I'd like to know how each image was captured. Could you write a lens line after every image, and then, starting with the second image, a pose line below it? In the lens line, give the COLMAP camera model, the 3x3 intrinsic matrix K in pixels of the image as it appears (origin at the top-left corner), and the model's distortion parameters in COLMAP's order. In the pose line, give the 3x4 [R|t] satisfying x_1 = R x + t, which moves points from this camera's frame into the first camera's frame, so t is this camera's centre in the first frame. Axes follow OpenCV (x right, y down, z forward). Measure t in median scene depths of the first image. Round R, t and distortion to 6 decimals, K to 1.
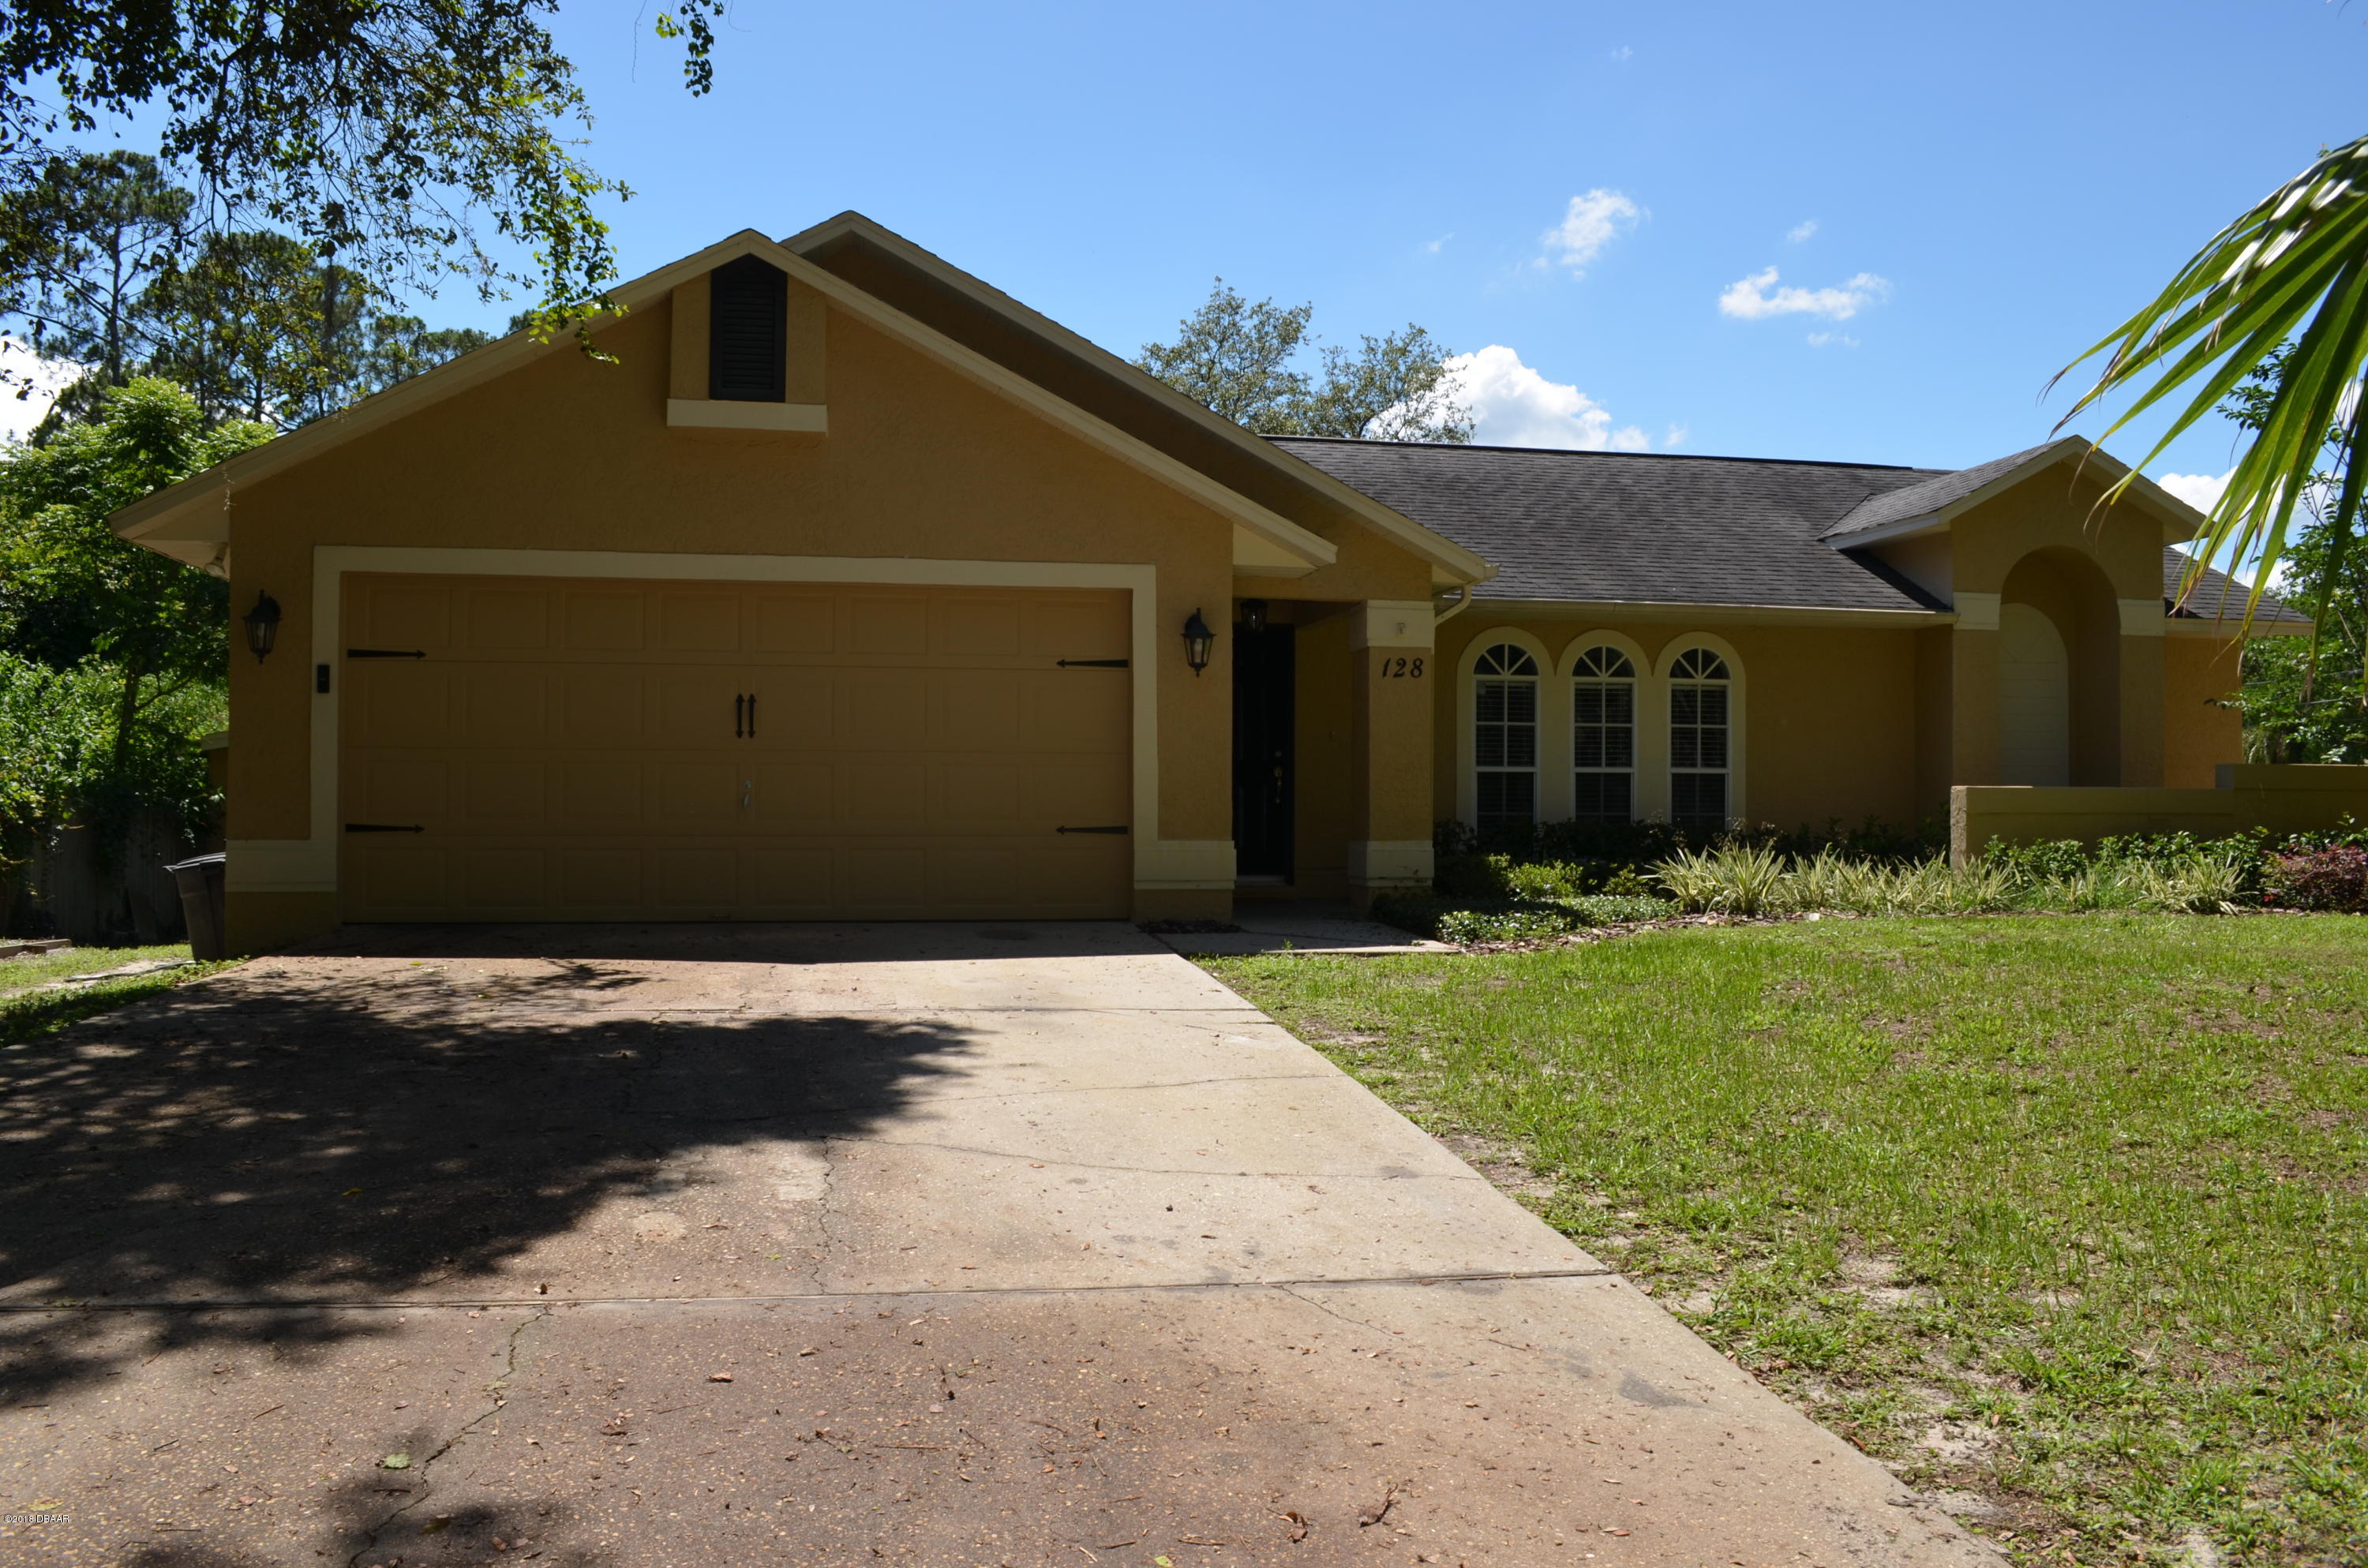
lens RADIAL K [[1866.5, 0, 1184.0], [0, 1866.5, 784.0], [0, 0, 1]] dist [-0.034452, -0.069571]
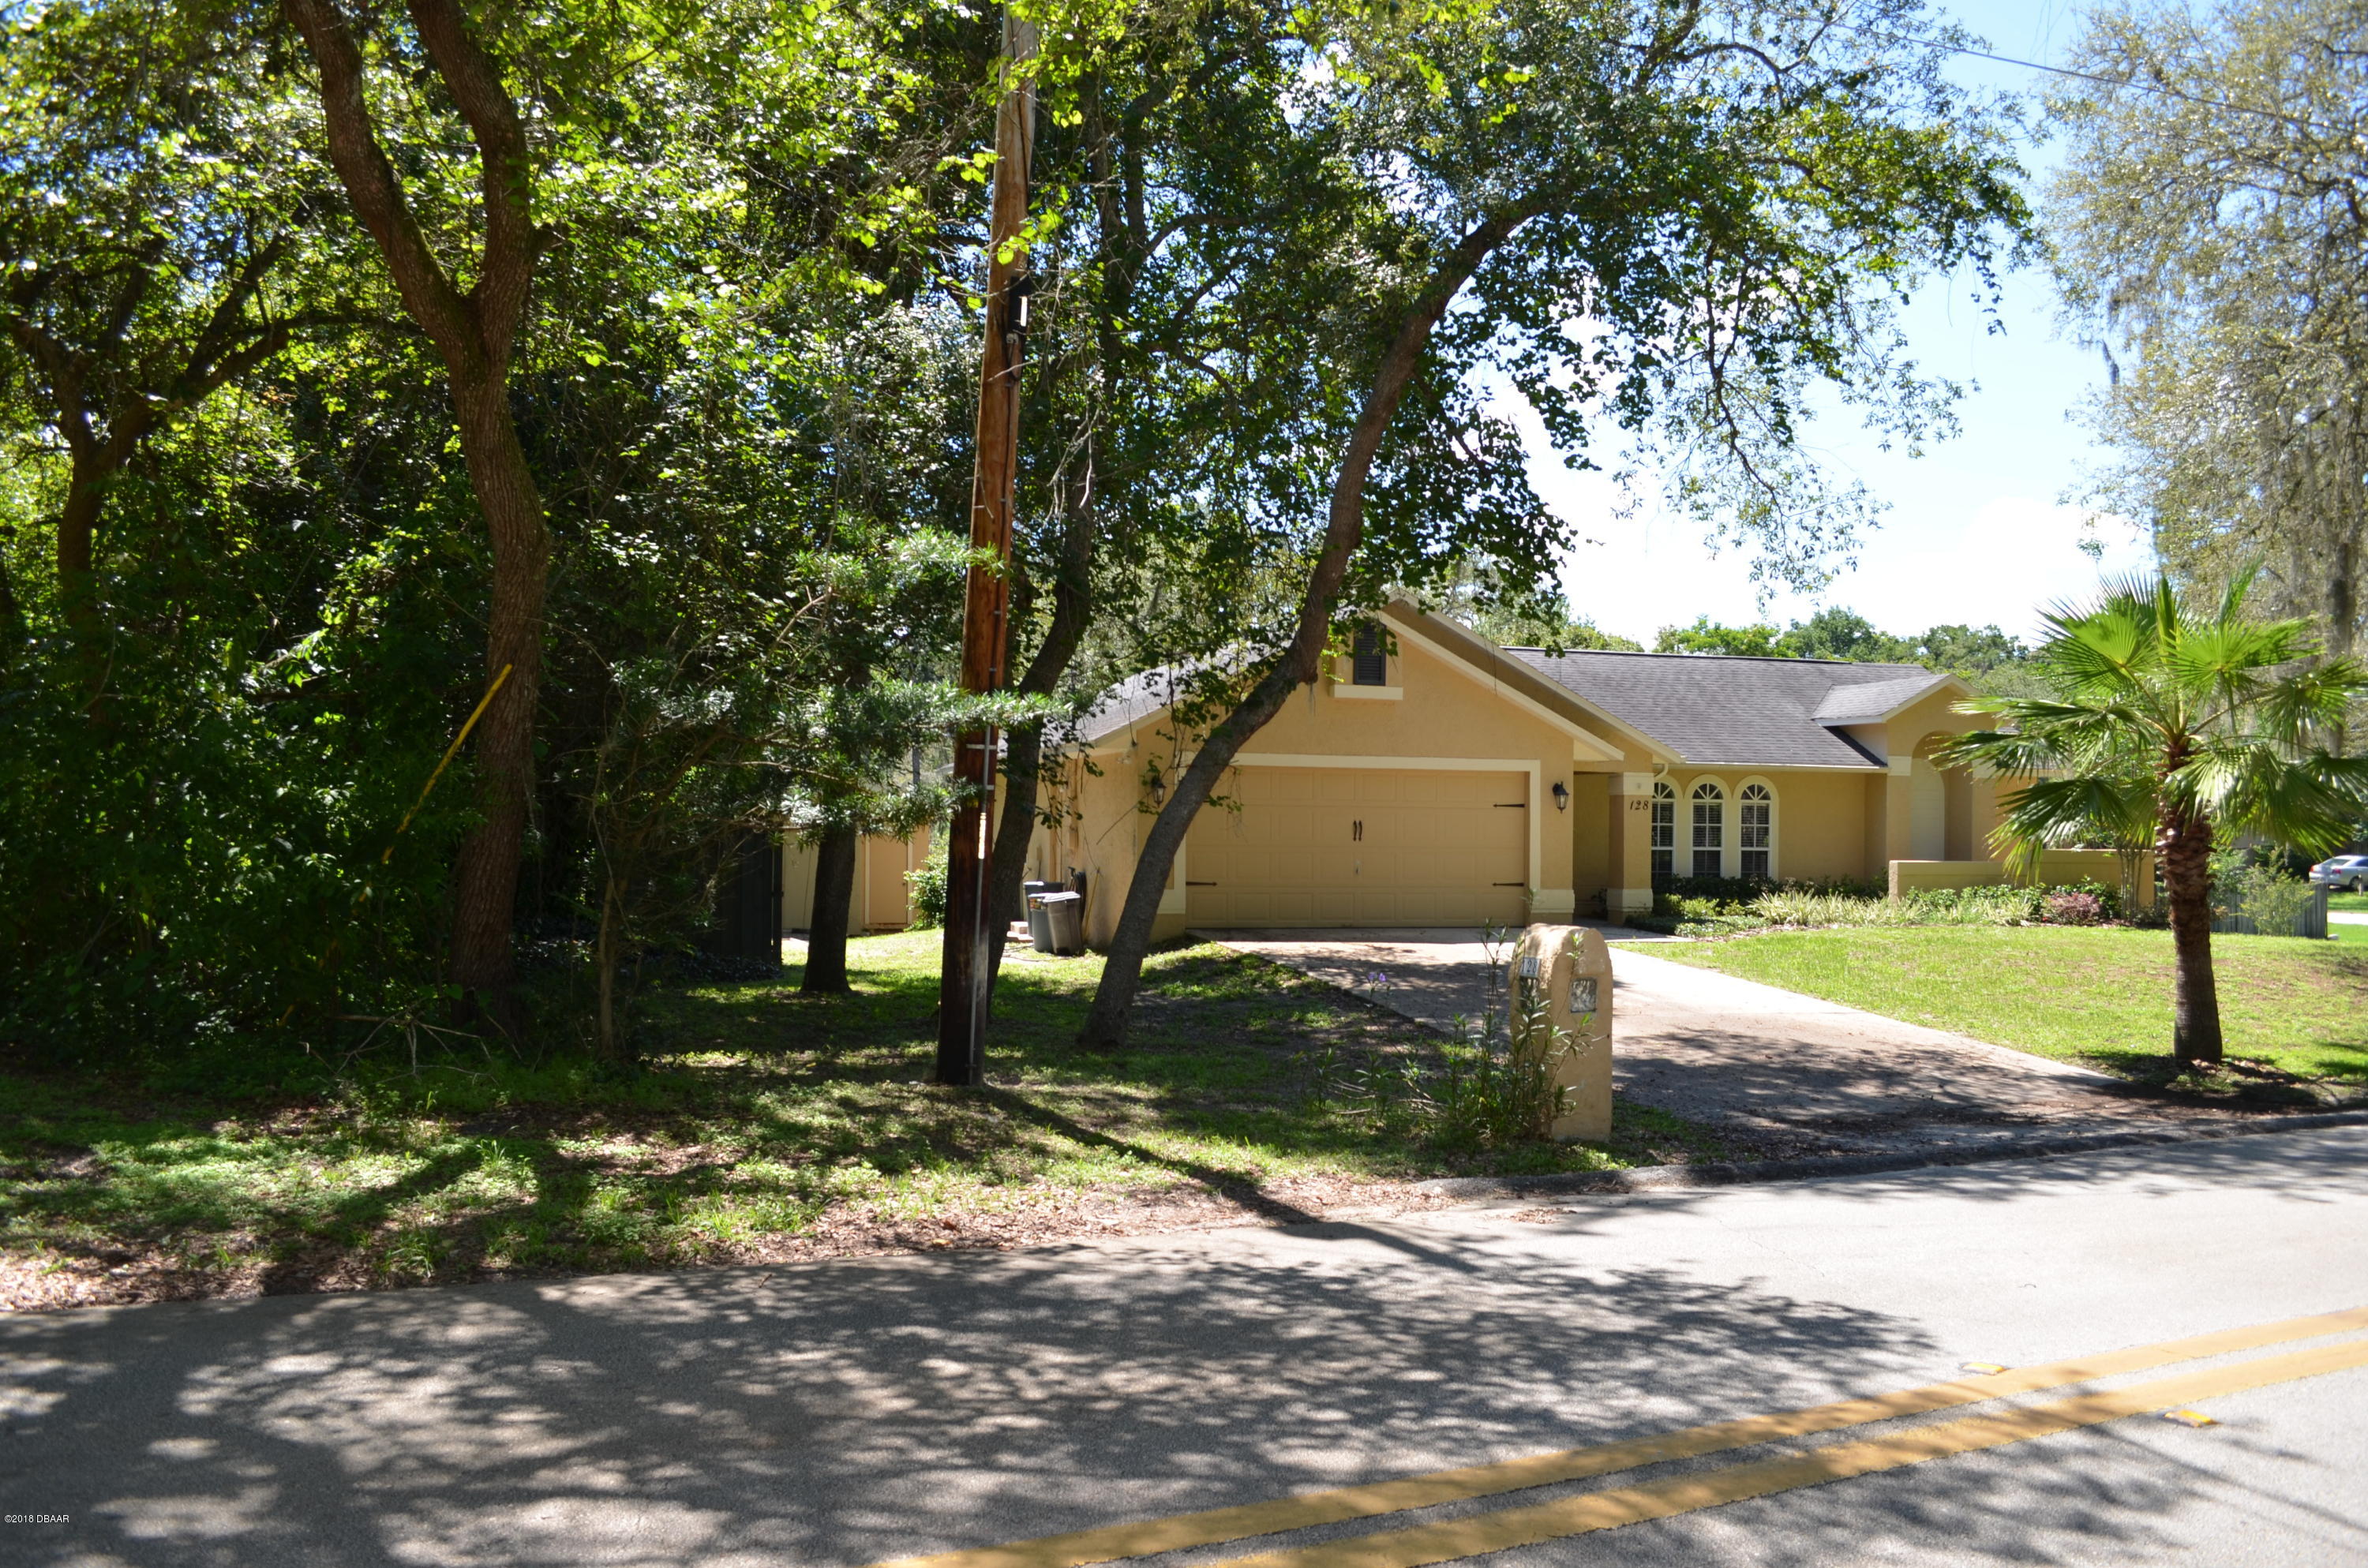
lens RADIAL K [[1866.5, 0, 1184.0], [0, 1866.5, 784.0], [0, 0, 1]] dist [-0.034452, -0.069571]
pose [[0.996450, 0.010801, 0.083486, -0.541605], [-0.010423, 0.999933, -0.004962, -0.068183], [-0.083534, 0.004074, 0.996497, -0.981016]]
